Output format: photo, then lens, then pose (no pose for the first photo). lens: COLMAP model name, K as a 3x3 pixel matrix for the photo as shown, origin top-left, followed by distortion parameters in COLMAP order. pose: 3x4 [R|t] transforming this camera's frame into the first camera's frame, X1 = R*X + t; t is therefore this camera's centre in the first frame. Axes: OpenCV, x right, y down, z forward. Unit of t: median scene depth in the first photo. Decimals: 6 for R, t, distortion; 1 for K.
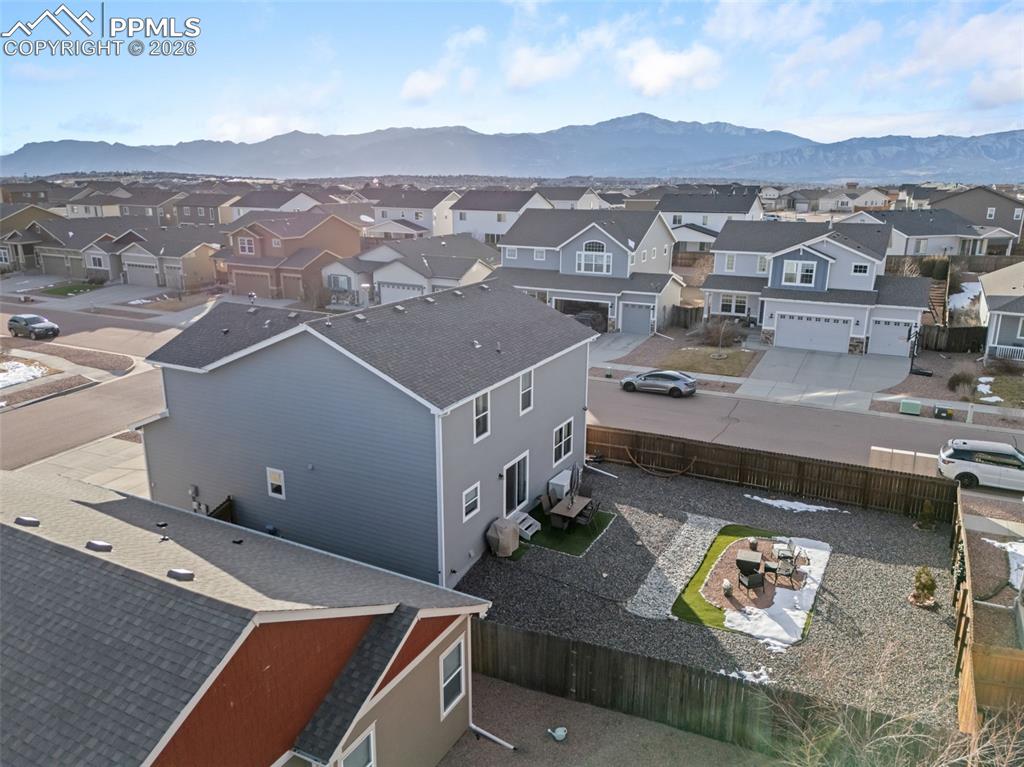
lens RADIAL K [[769.3, 0, 491.6], [0, 769.3, 383.1], [0, 0, 1]] dist [-0.000602, -0.000243]
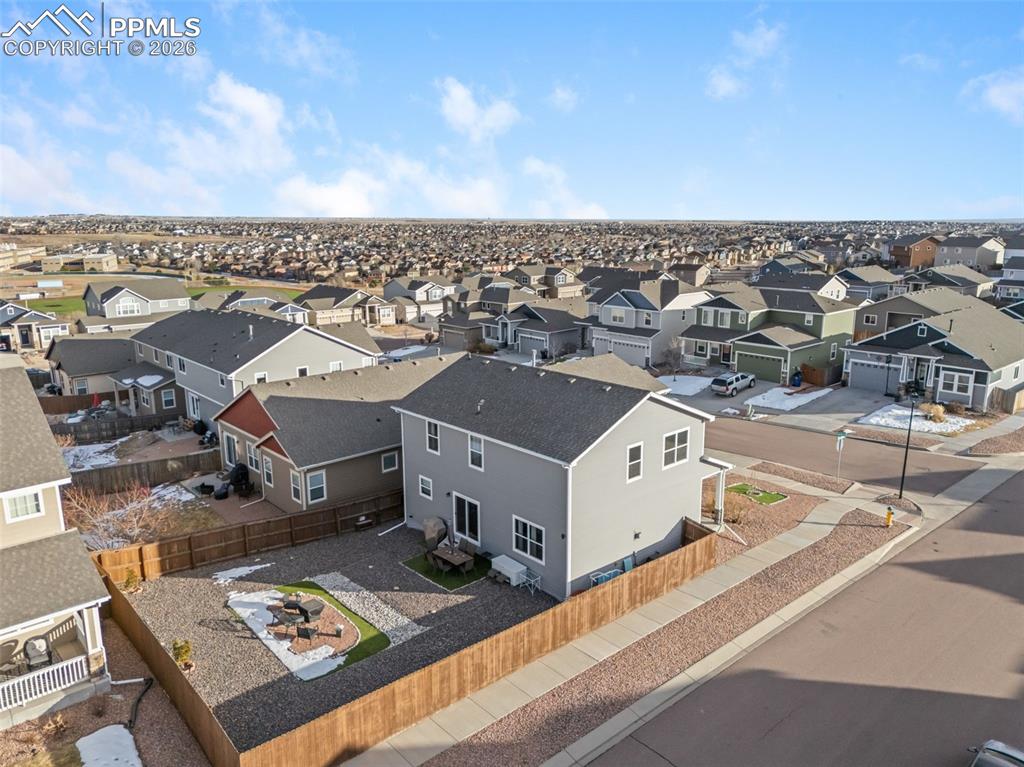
lens RADIAL K [[769.3, 0, 491.6], [0, 769.3, 383.1], [0, 0, 1]] dist [-0.000602, -0.000243]
pose [[-0.359125, 0.209837, -0.909394, 1.248512], [-0.232440, 0.923583, 0.304903, -0.519601], [0.903881, 0.320878, -0.282907, 1.484918]]
